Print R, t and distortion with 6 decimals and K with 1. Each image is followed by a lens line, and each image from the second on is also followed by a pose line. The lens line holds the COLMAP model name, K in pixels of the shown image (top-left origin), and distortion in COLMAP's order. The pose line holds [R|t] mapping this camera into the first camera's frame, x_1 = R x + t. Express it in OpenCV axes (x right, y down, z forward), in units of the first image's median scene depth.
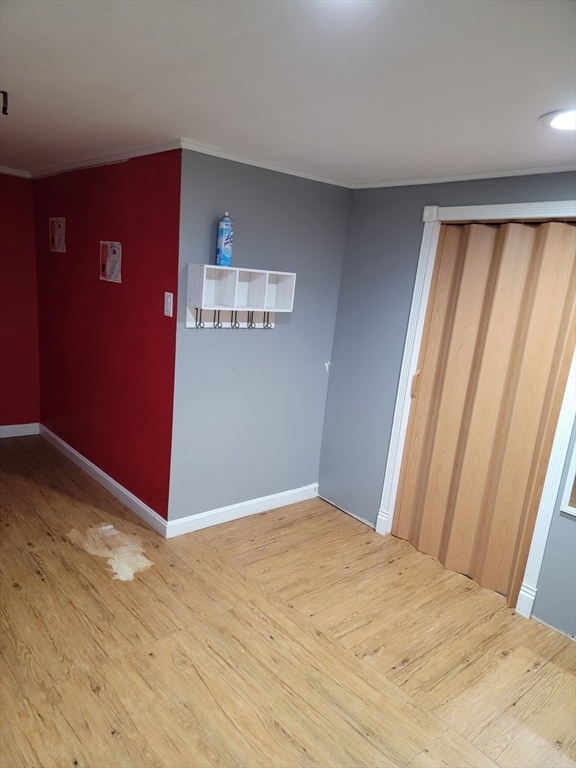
lens RADIAL K [[527.3, 0, 285.5], [0, 527.3, 384.3], [0, 0, 1]] dist [0.085636, -0.068837]
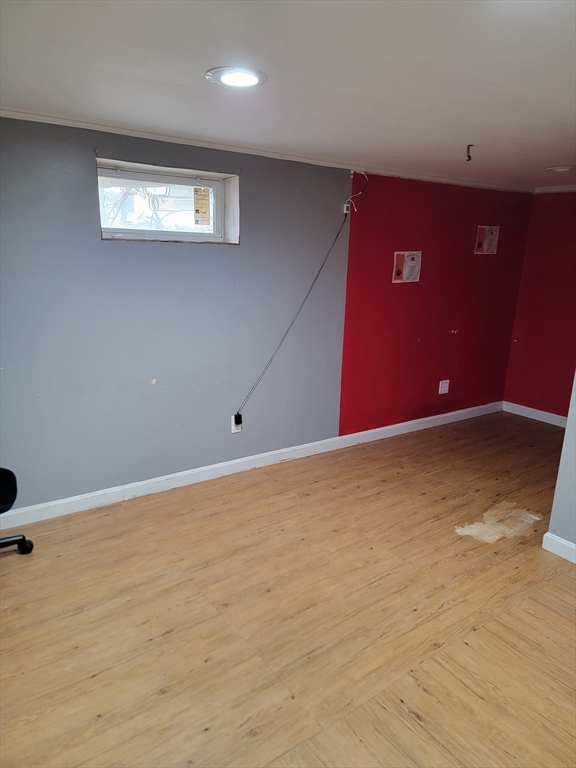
lens RADIAL K [[527.3, 0, 284.7], [0, 527.3, 387.1], [0, 0, 1]] dist [0.085636, -0.068837]
pose [[-0.084505, 0.154998, -0.984294, 0.918094], [-0.233808, 0.957163, 0.170799, -0.050479], [0.968603, 0.244570, -0.044646, 0.685354]]
